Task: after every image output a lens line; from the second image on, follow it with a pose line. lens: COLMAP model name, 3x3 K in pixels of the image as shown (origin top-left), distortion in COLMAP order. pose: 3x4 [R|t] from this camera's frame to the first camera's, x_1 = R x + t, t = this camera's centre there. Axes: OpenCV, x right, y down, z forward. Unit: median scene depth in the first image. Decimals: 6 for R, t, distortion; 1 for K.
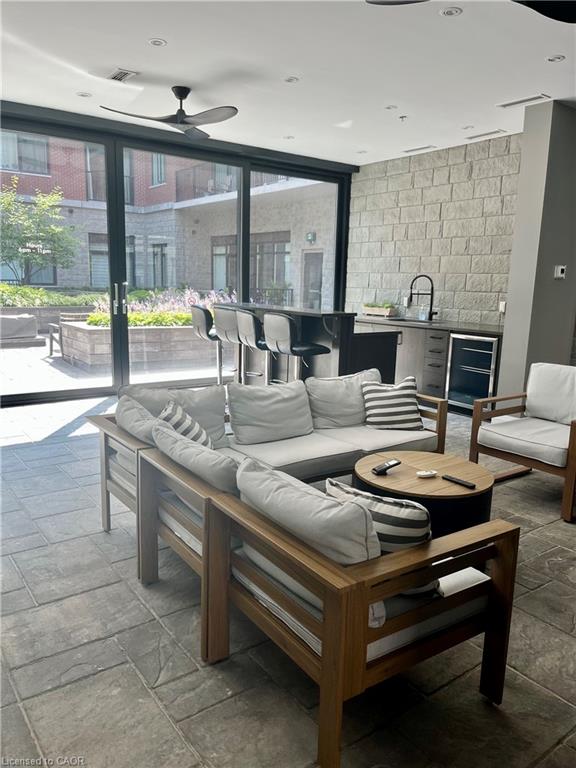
lens RADIAL K [[587.3, 0, 289.0], [0, 587.3, 384.5], [0, 0, 1]] dist [0.040885, 0.002075]
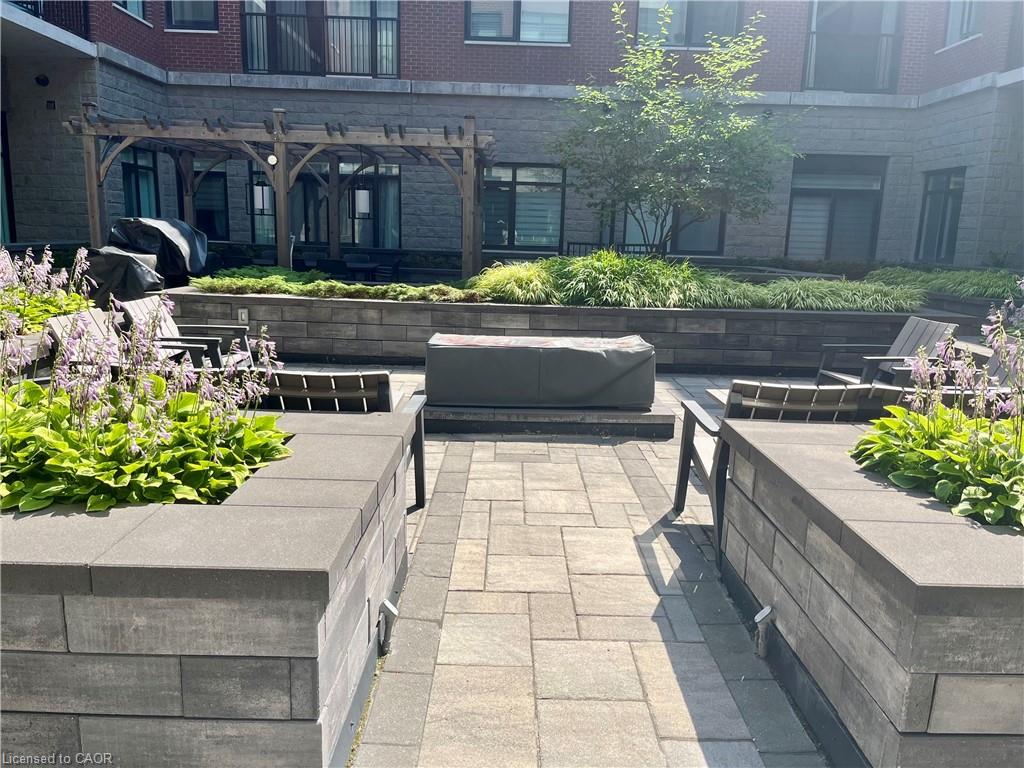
lens RADIAL K [[783.0, 0, 514.0], [0, 783.0, 386.1], [0, 0, 1]] dist [0.040885, 0.002075]
pose [[0.812454, 0.112422, -0.572084, -0.191085], [-0.113352, 0.992968, 0.034152, -0.081167], [0.571900, 0.037100, 0.819484, 0.478724]]
